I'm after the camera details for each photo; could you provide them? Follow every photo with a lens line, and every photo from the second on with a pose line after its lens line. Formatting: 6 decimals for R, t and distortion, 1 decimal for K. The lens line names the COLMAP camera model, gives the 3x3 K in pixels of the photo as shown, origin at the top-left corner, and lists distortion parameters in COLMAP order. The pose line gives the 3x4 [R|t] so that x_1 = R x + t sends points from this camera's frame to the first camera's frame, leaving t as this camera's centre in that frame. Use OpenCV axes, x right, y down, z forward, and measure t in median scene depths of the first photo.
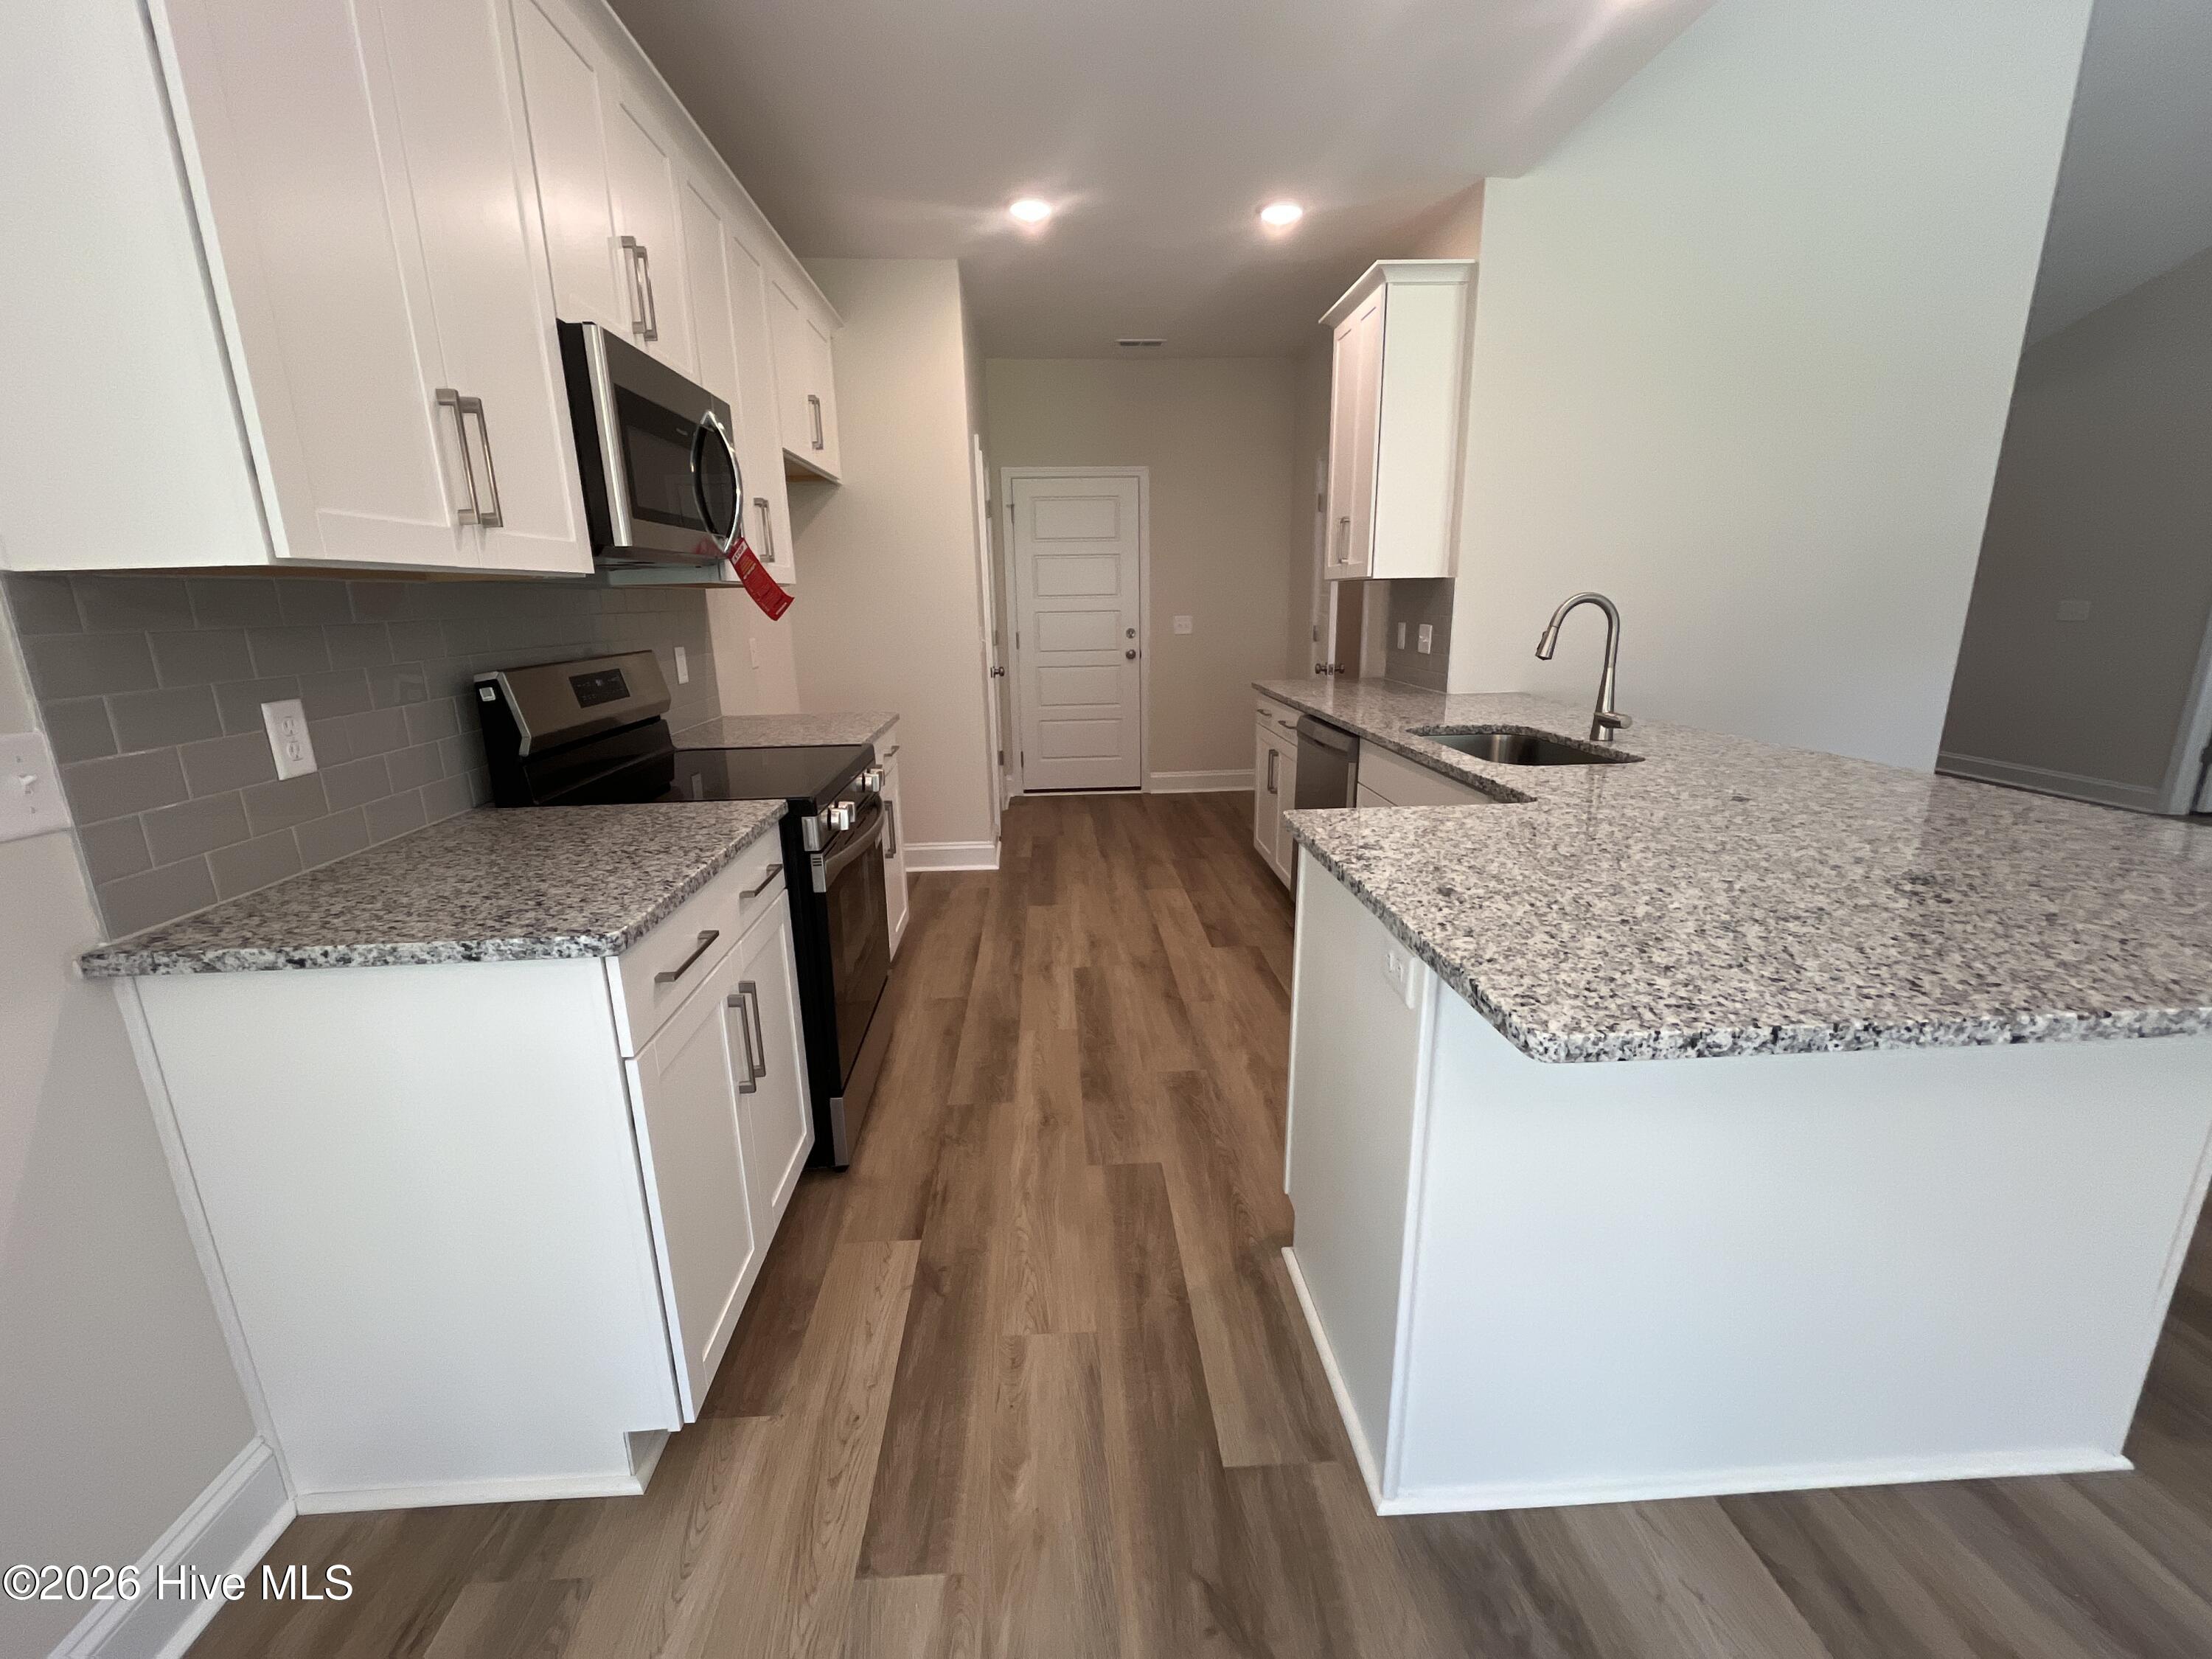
lens RADIAL K [[910.9, 0, 1099.4], [0, 910.9, 830.6], [0, 0, 1]] dist [-0.004431, -0.000518]
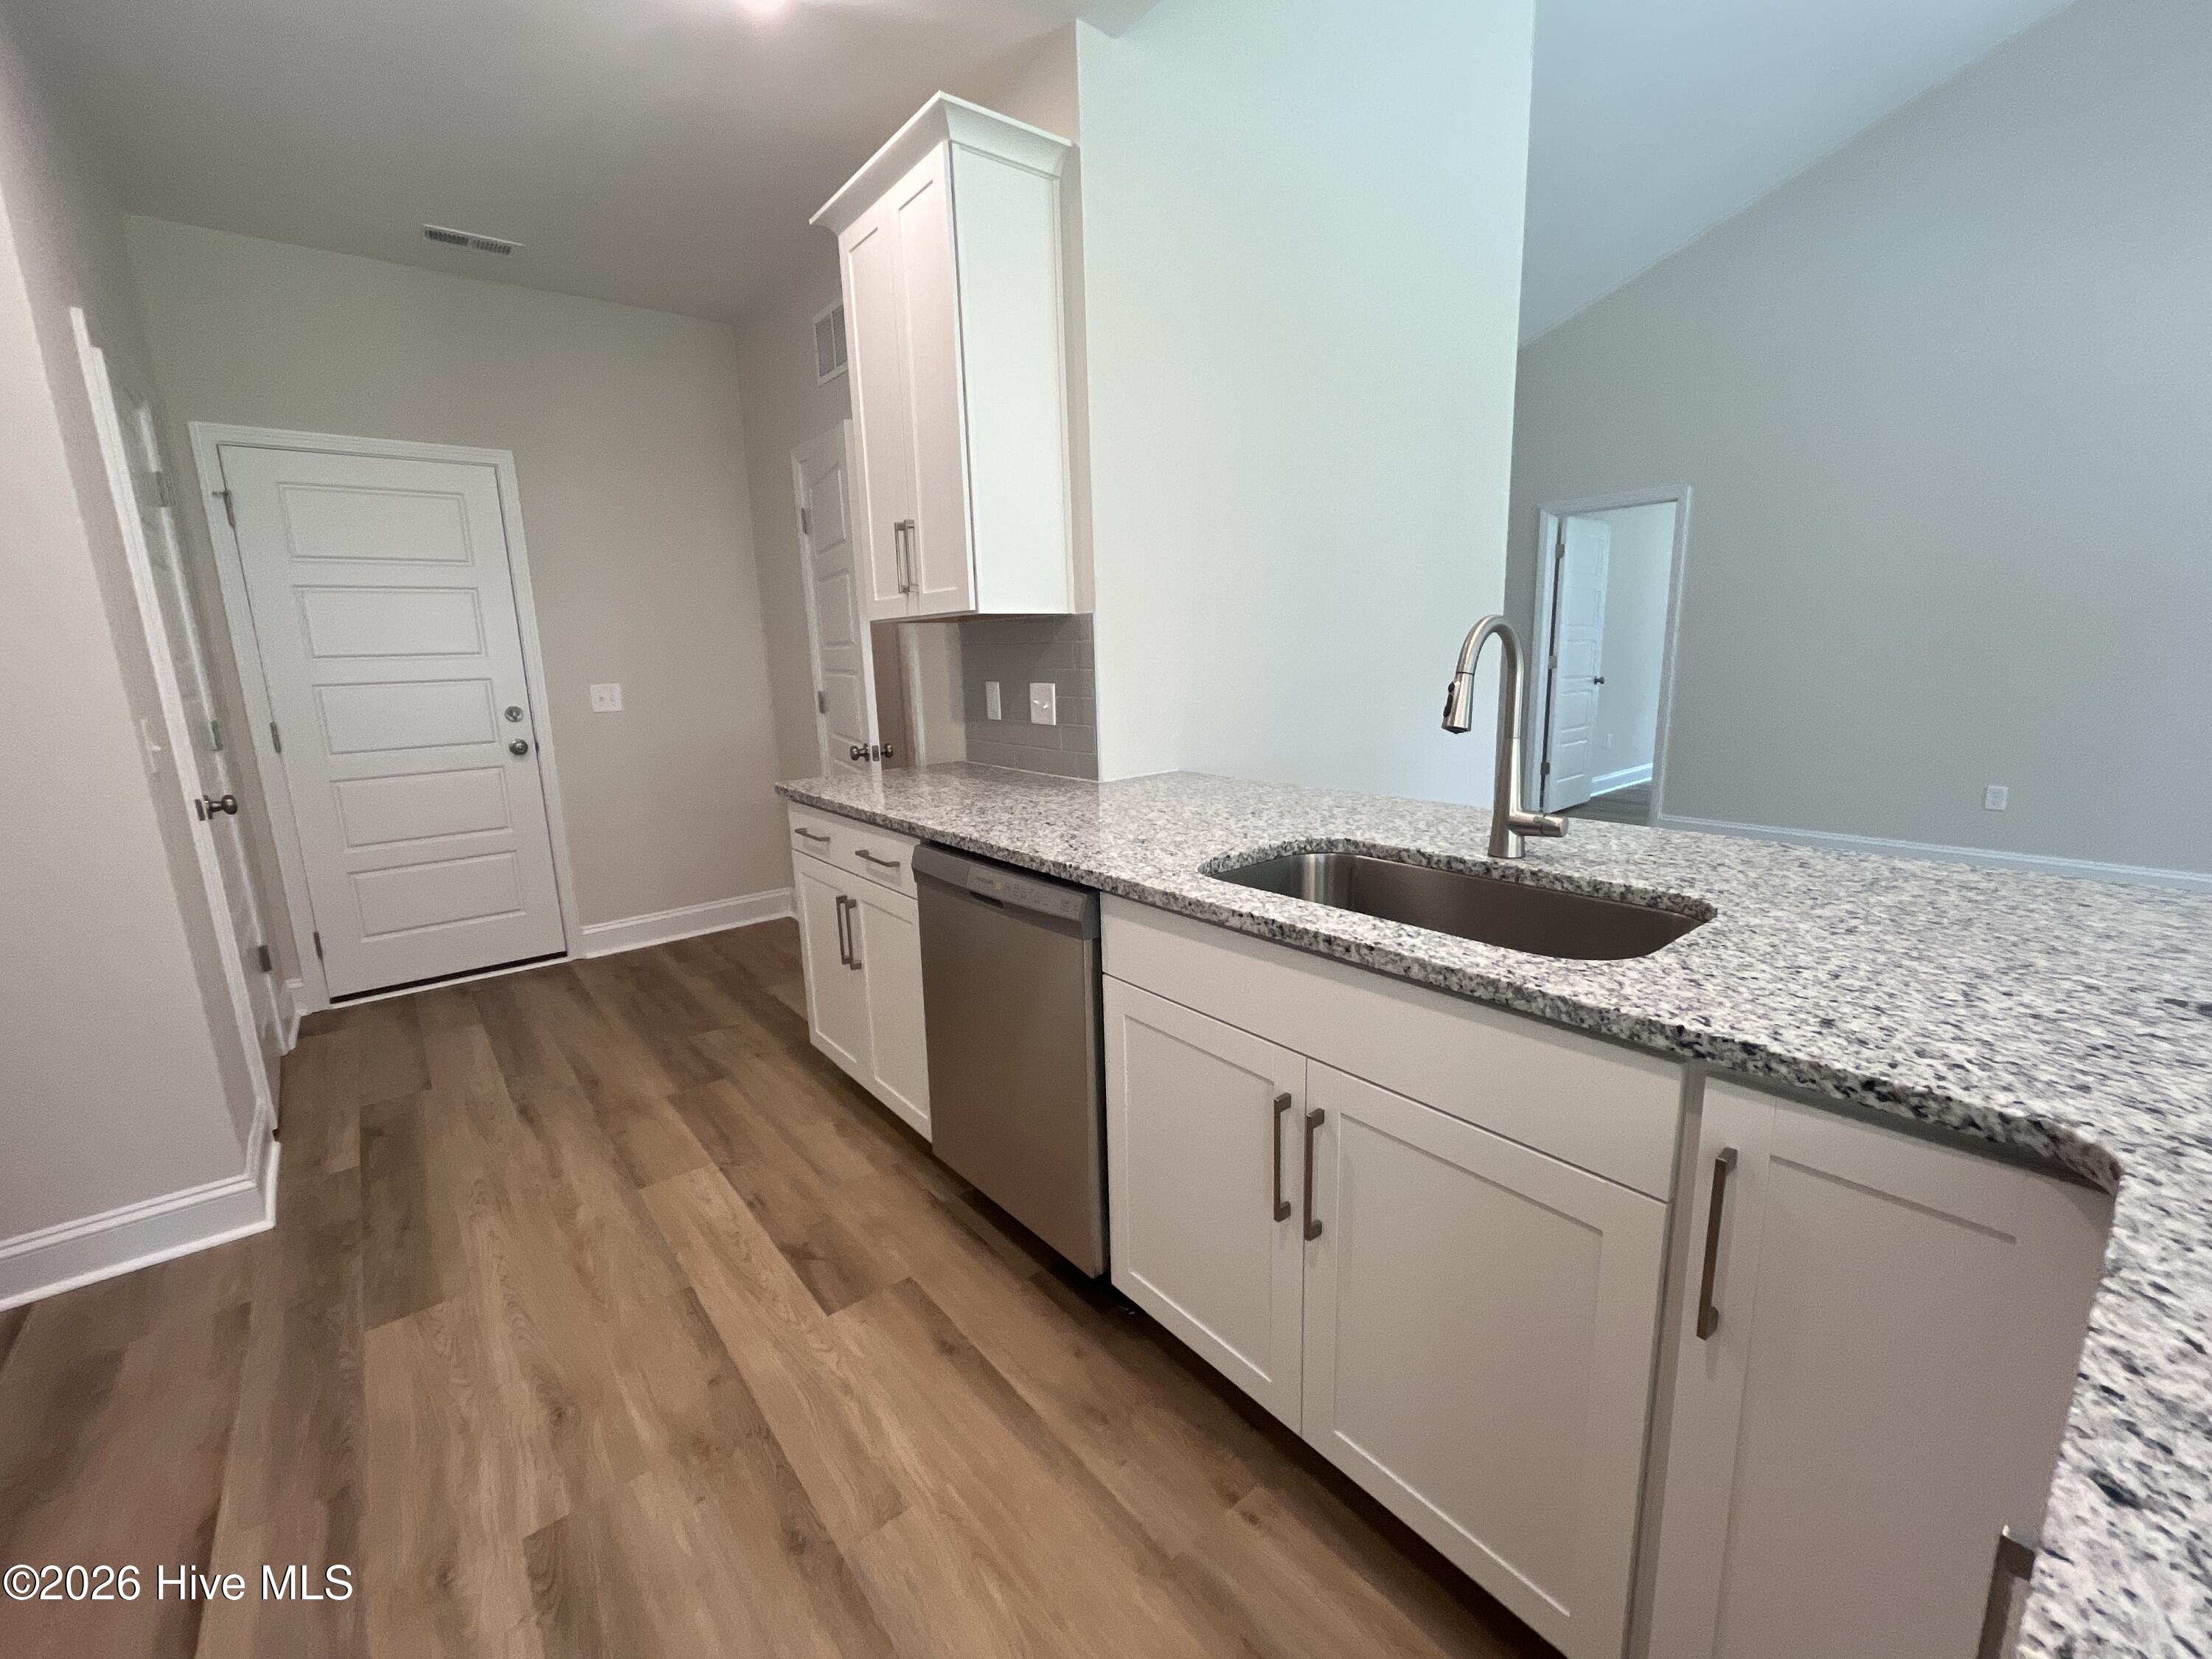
lens RADIAL K [[910.9, 0, 1099.4], [0, 910.9, 830.6], [0, 0, 1]] dist [-0.004431, -0.000518]
pose [[0.810172, -0.121163, 0.573534, -0.011318], [0.160688, 0.986832, -0.018513, -0.093928], [-0.563738, 0.107159, 0.818973, 0.411294]]
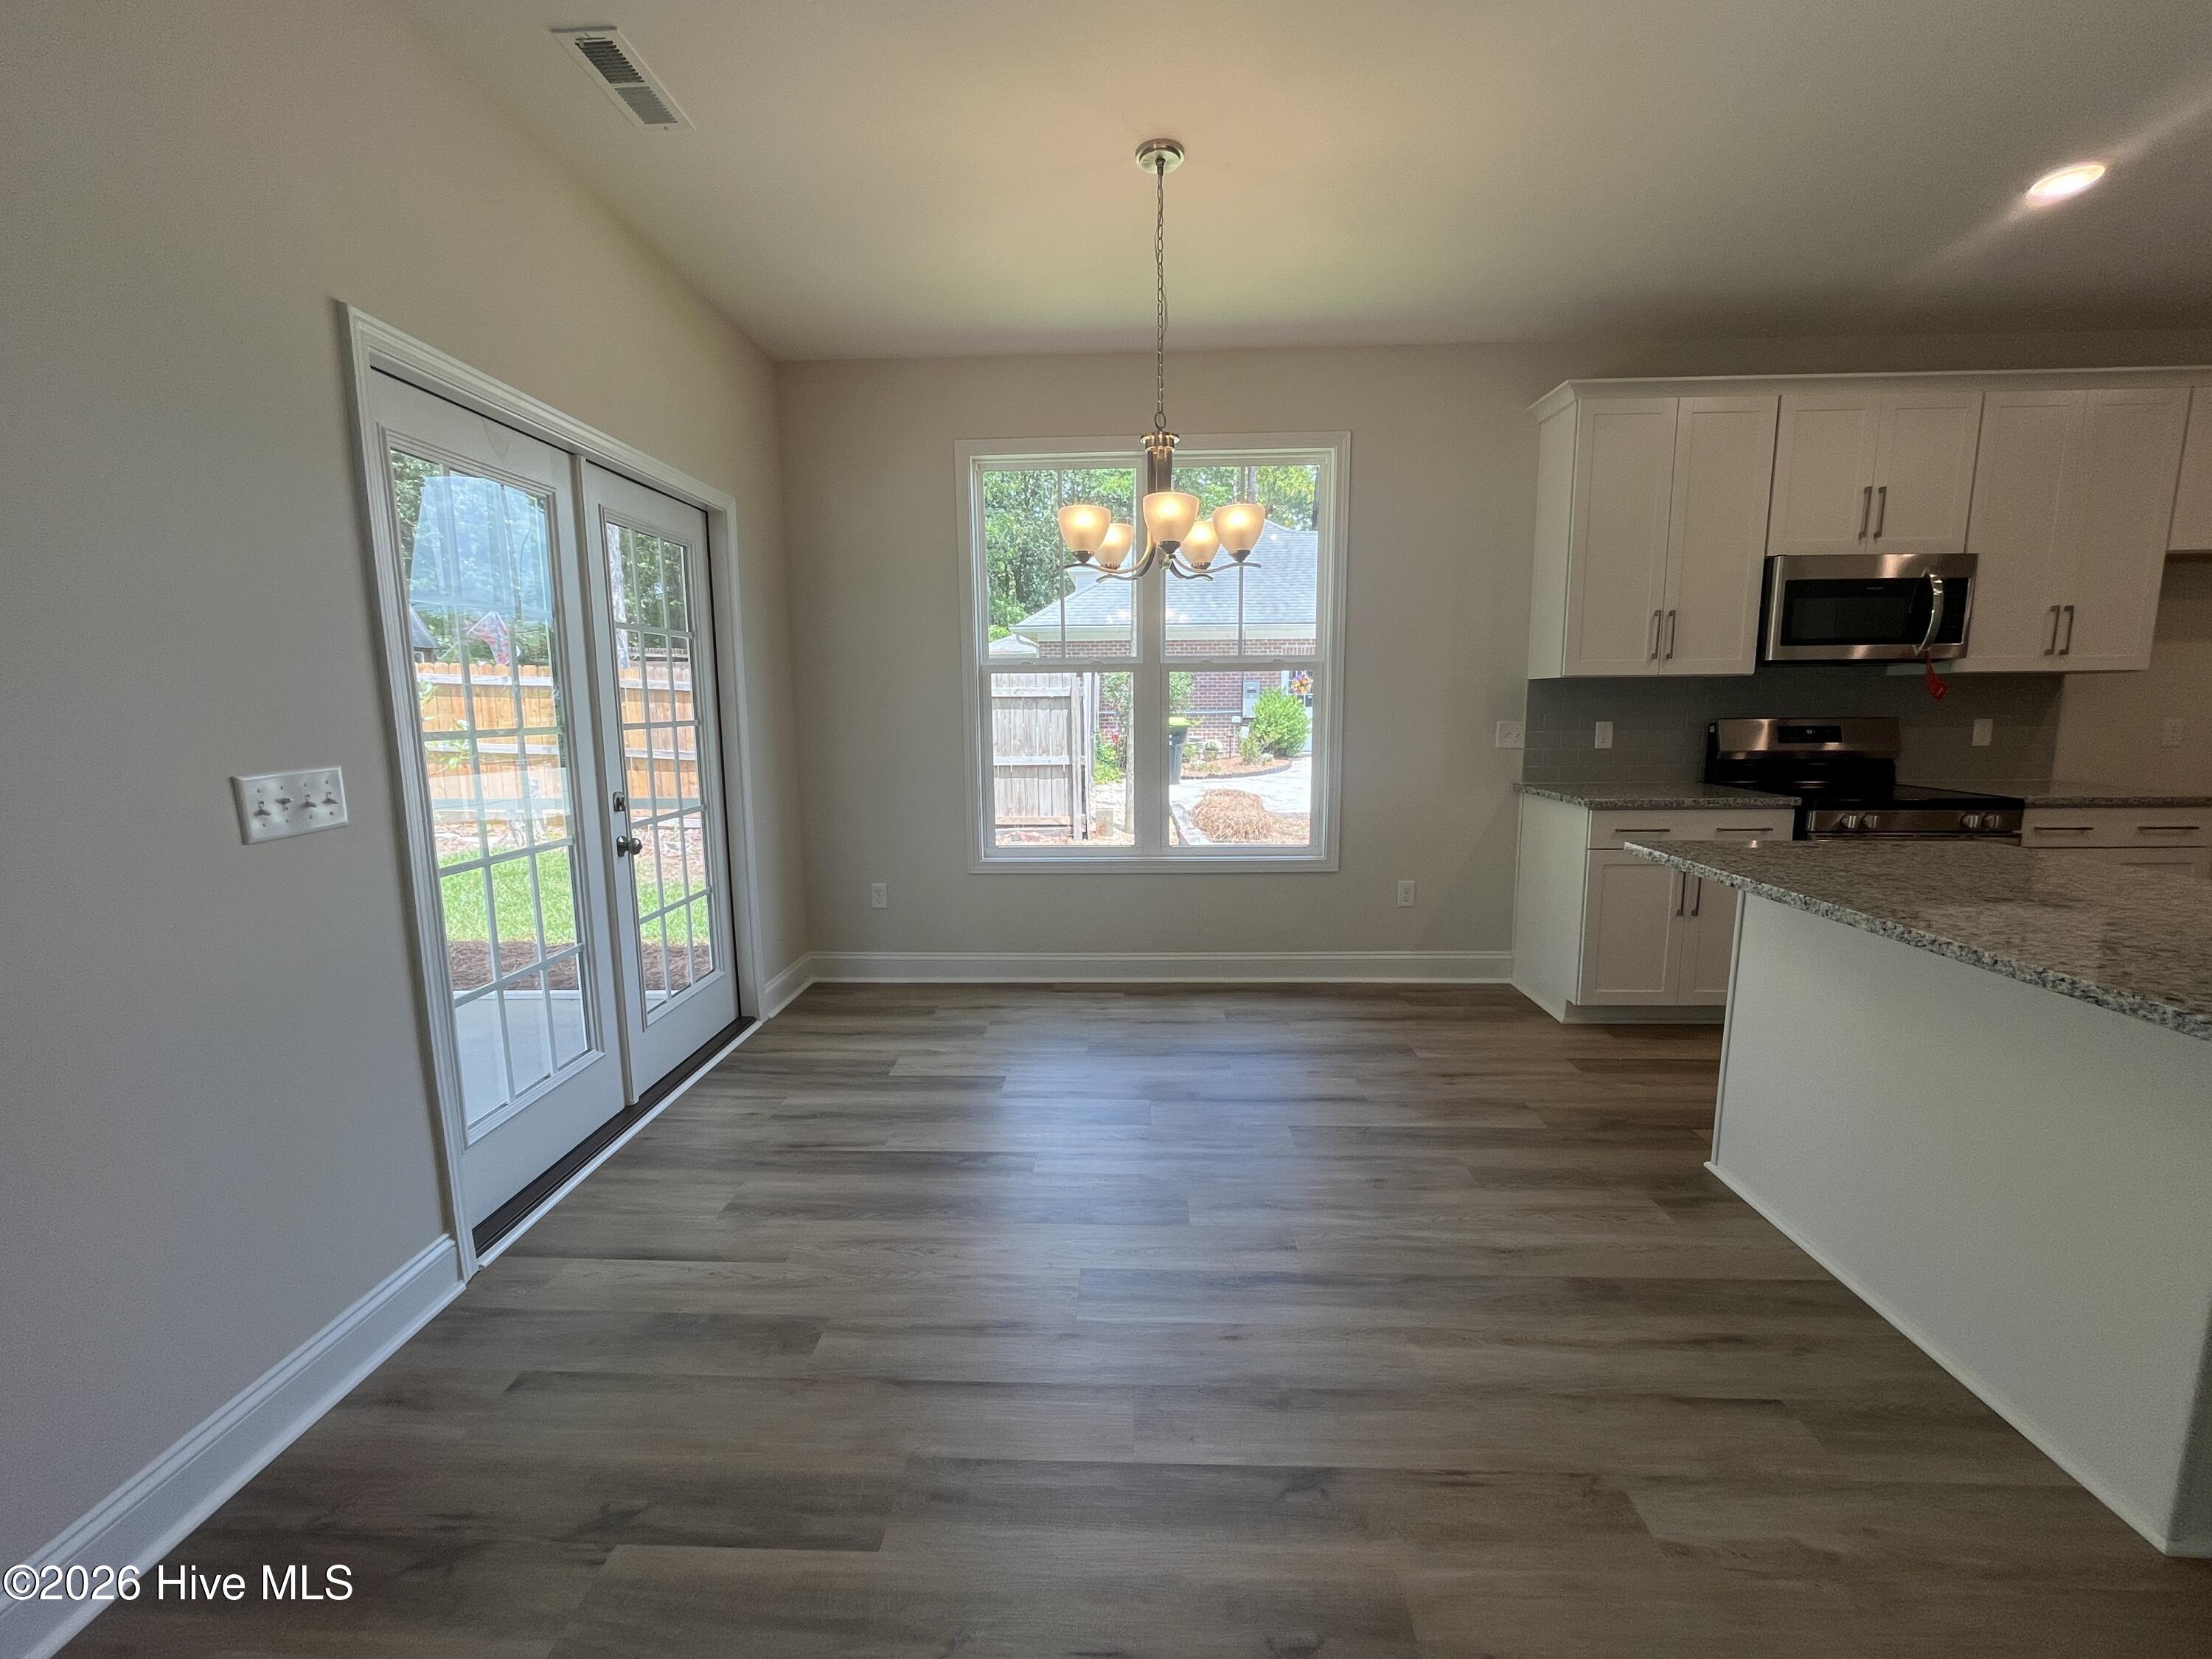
lens RADIAL K [[910.9, 0, 1099.4], [0, 910.9, 830.6], [0, 0, 1]] dist [-0.004431, -0.000518]
pose [[-0.099144, 0.164169, -0.981437, 0.734436], [-0.236073, 0.954258, 0.183470, 0.011632], [0.966664, 0.249881, -0.055853, -0.098520]]
